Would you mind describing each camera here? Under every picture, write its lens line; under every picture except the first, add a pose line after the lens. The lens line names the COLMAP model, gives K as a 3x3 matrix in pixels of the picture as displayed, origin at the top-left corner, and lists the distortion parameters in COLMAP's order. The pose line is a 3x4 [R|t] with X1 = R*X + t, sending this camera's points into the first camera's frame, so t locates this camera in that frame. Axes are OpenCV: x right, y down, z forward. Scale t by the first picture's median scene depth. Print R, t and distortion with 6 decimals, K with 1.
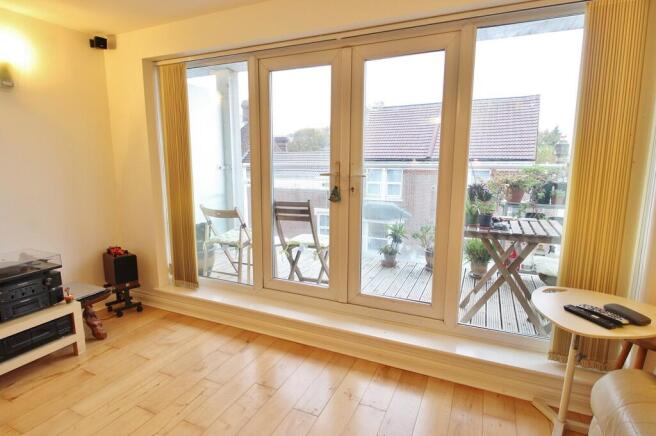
lens RADIAL K [[356.1, 0, 328.2], [0, 356.1, 216.6], [0, 0, 1]] dist [-0.002421, -0.001804]
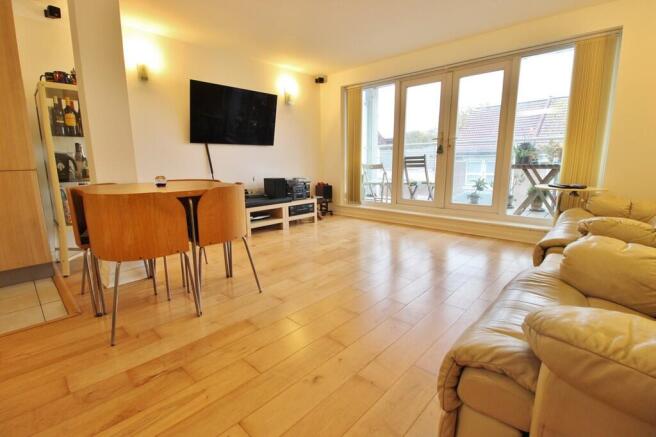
lens RADIAL K [[302.2, 0, 326.1], [0, 302.2, 219.2], [0, 0, 1]] dist [-0.016049, -0.004539]
pose [[0.948531, 0.049924, -0.312724, -0.032785], [-0.041377, 0.998568, 0.033911, 0.257868], [0.313969, -0.019226, 0.949239, -0.674270]]
